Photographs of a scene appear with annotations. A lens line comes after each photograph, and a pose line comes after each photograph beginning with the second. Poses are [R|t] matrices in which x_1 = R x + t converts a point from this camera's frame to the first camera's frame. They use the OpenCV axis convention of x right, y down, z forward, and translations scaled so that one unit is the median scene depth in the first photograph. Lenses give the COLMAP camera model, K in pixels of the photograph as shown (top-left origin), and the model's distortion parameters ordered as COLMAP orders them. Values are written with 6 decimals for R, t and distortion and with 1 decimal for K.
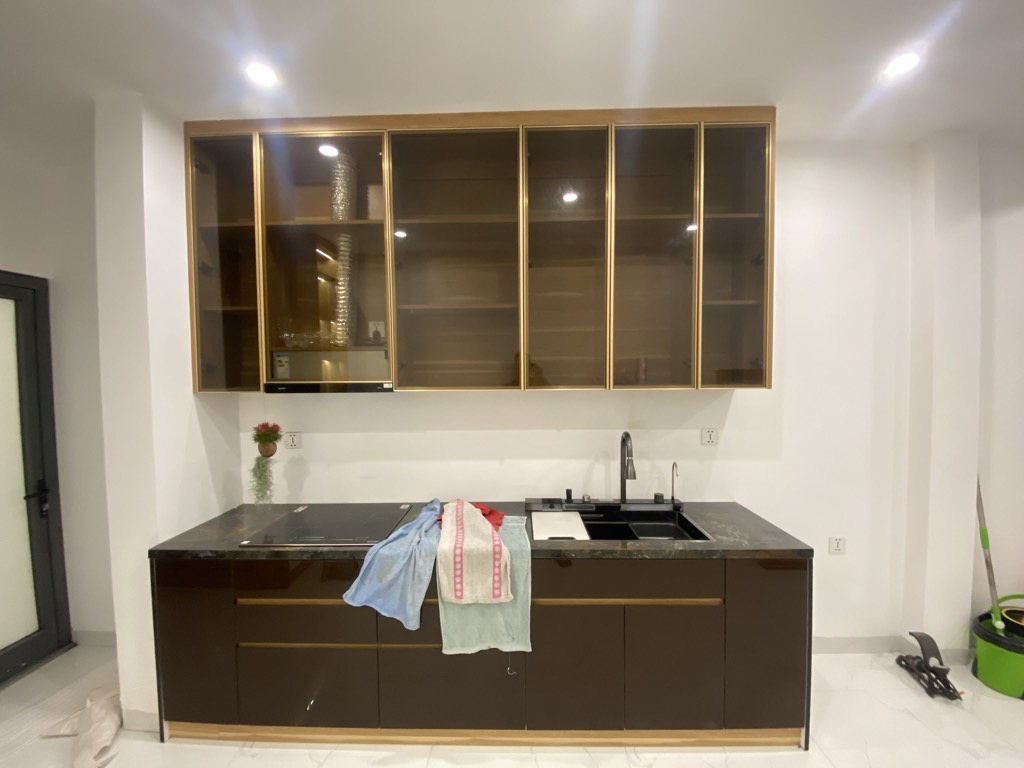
lens RADIAL K [[412.8, 0, 512.0], [0, 412.8, 384.0], [0, 0, 1]] dist [0.000330, -0.000010]
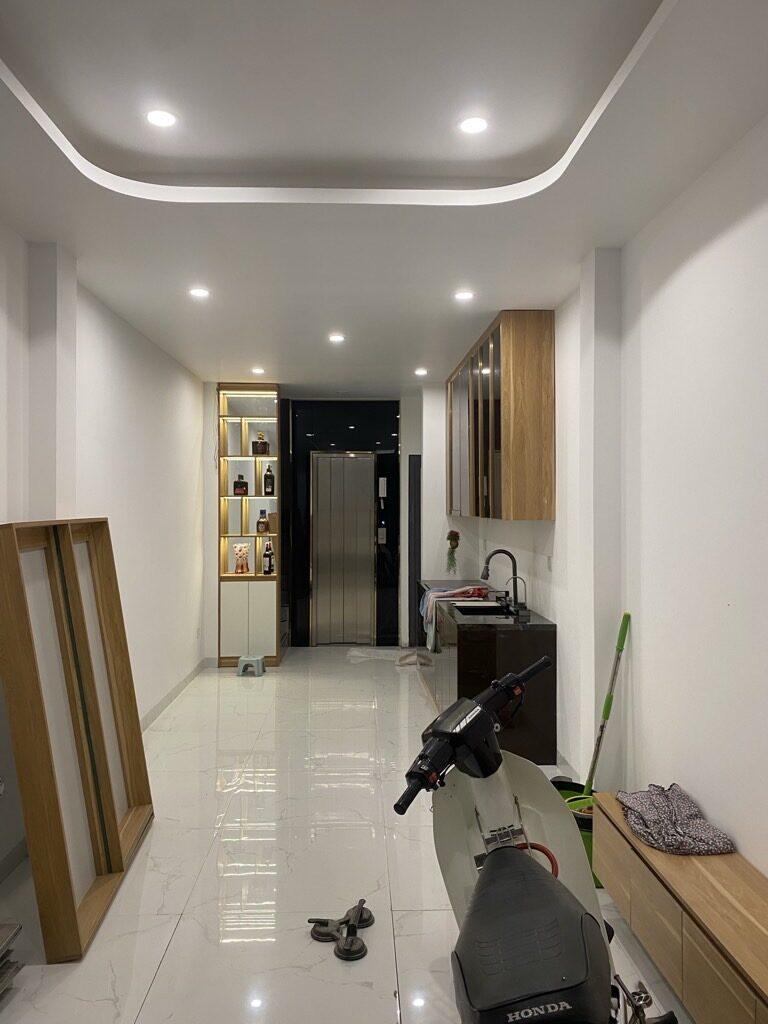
lens RADIAL K [[807.0, 0, 384.0], [0, 807.0, 512.0], [0, 0, 1]] dist [0.225825, -0.437118]
pose [[0.071737, 0.025711, -0.997092, 3.129457], [-0.012951, 0.999607, 0.024844, -0.081055], [0.997339, 0.011131, 0.072042, 0.420882]]
